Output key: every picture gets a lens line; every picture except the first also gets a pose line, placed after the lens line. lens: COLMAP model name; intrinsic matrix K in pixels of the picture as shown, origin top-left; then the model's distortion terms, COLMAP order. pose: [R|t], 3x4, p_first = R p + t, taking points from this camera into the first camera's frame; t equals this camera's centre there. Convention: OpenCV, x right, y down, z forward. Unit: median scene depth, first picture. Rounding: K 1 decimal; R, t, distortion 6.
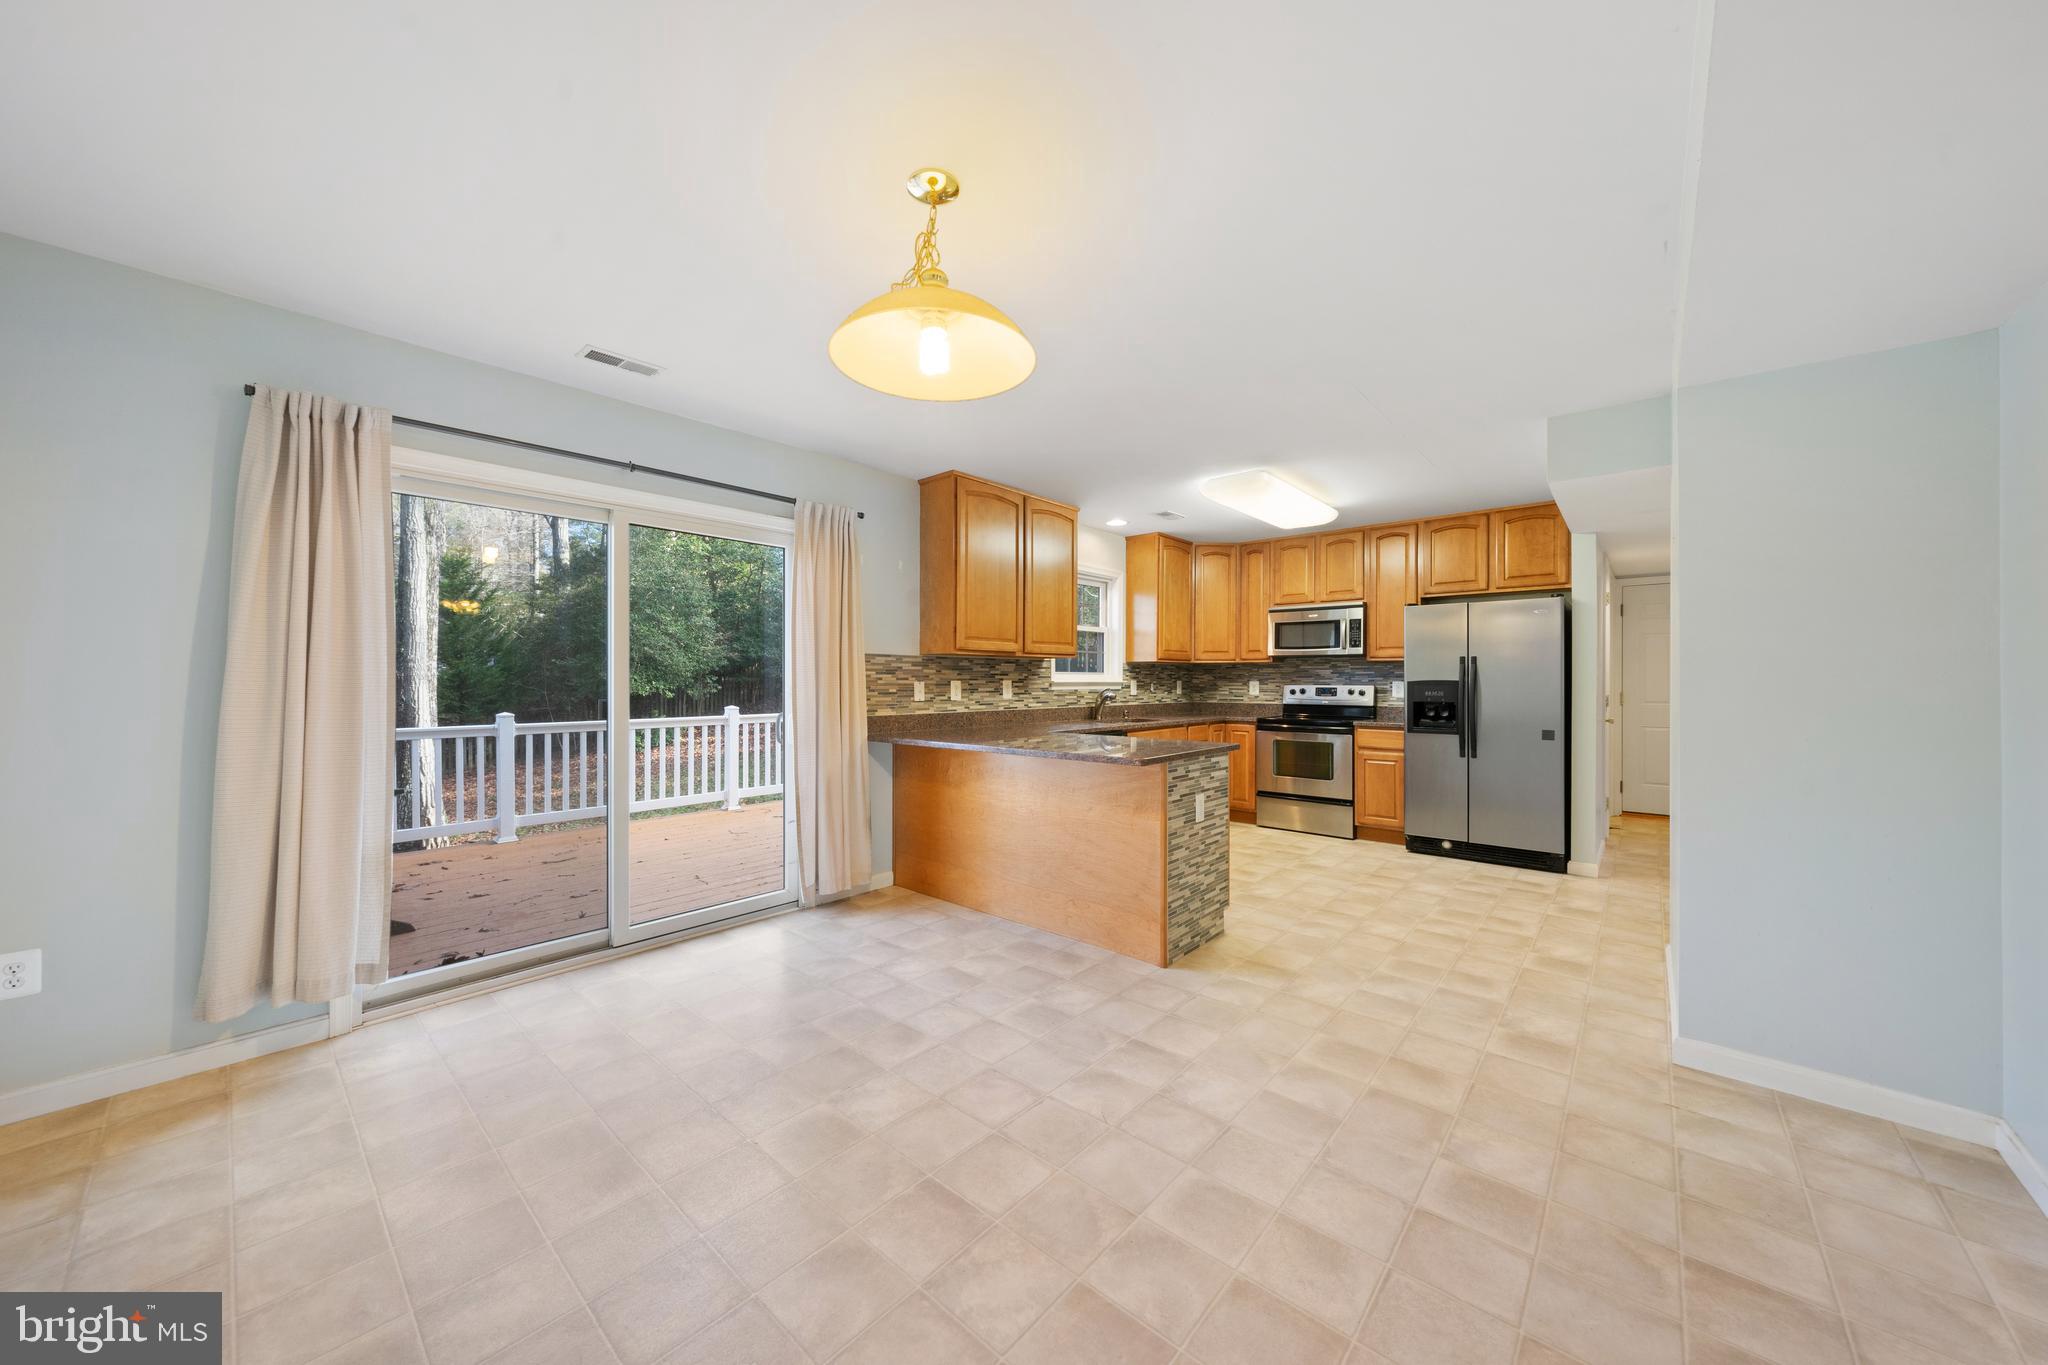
lens RADIAL K [[704.5, 0, 1024.0], [0, 704.5, 682.5], [0, 0, 1]] dist [0.000102, -0.000003]
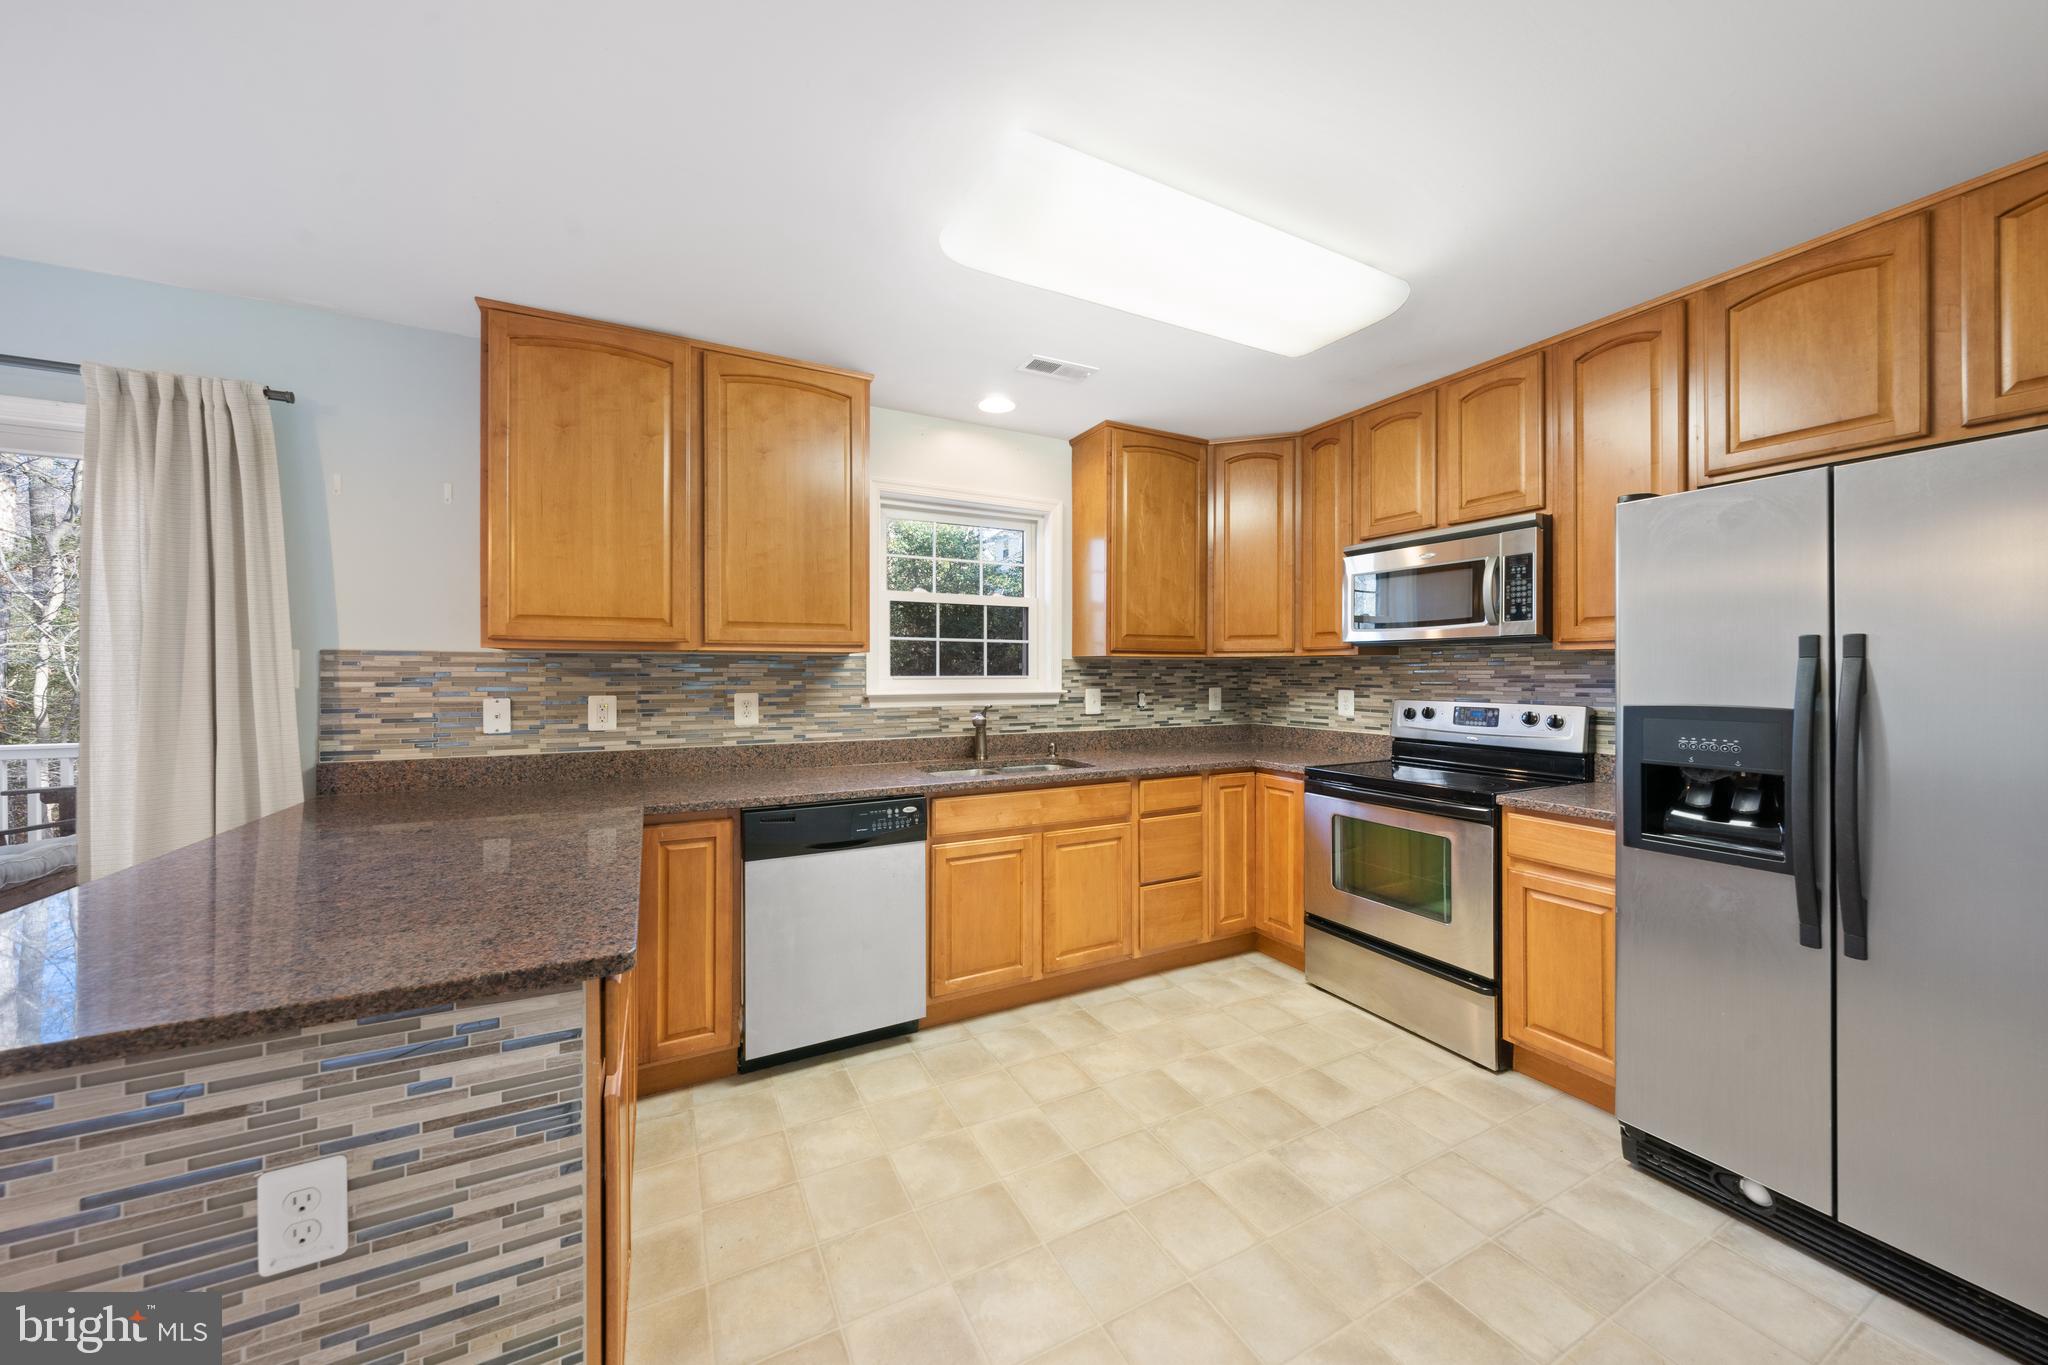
lens RADIAL K [[705.9, 0, 1024.1], [0, 705.9, 671.0], [0, 0, 1]] dist [-0.001623, -0.000104]
pose [[0.932473, -0.001192, -0.361238, 0.366497], [-0.000884, 0.999984, -0.005580, -0.016698], [0.361239, 0.005522, 0.932457, 0.516741]]
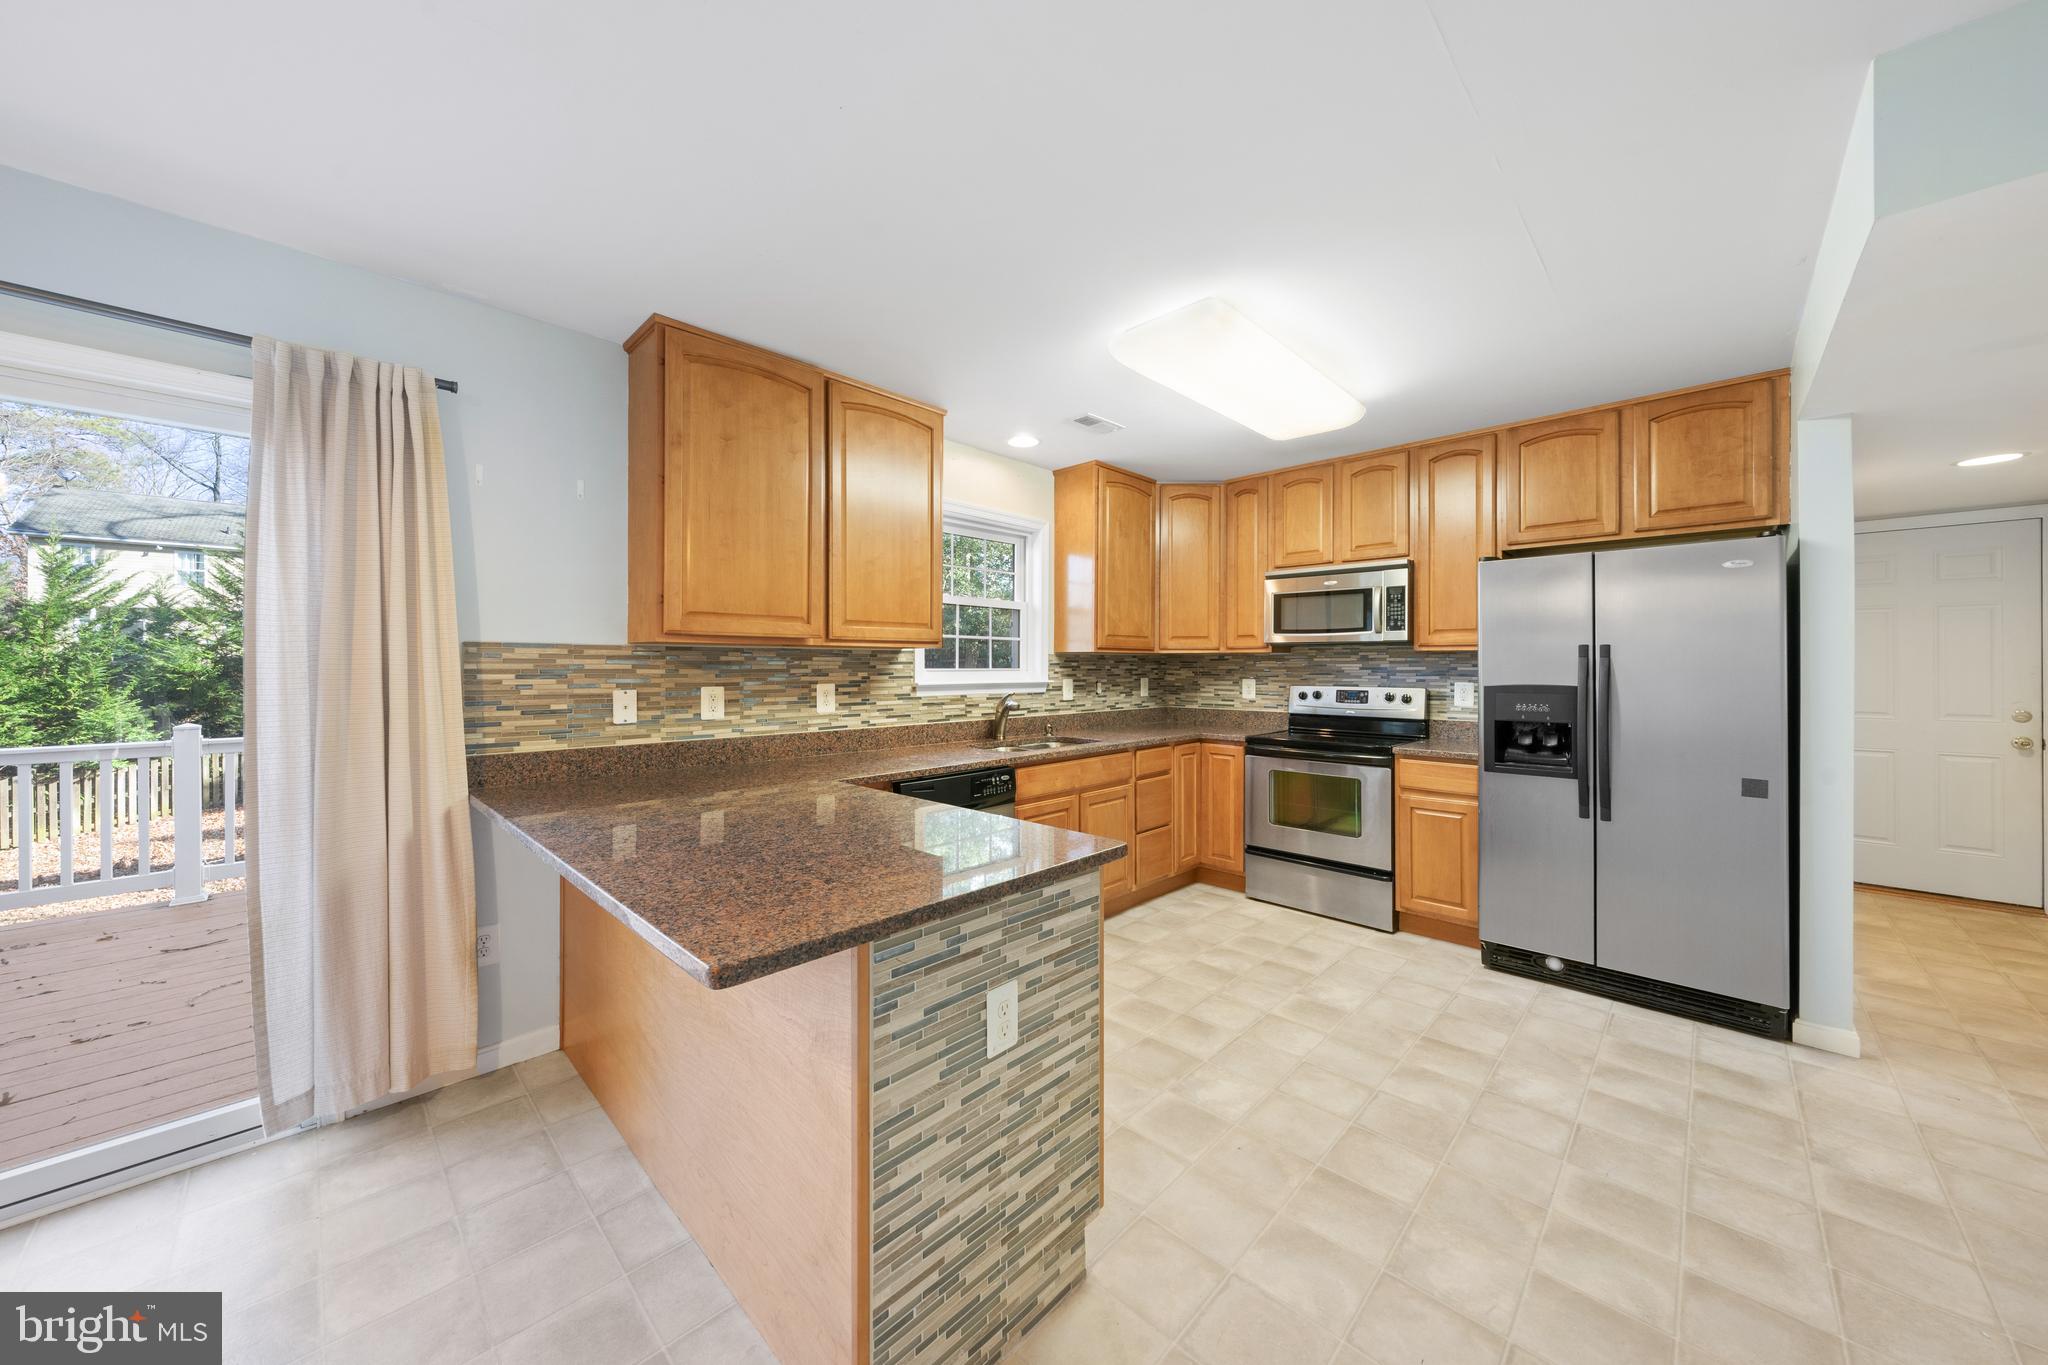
lens RADIAL K [[704.3, 0, 1020.9], [0, 704.3, 665.1], [0, 0, 1]] dist [-0.002840, -0.000204]
pose [[0.998574, 0.000053, -0.053382, 0.171951], [-0.000303, 0.999989, -0.004677, -0.015726], [0.053381, 0.004686, 0.998563, 0.359616]]
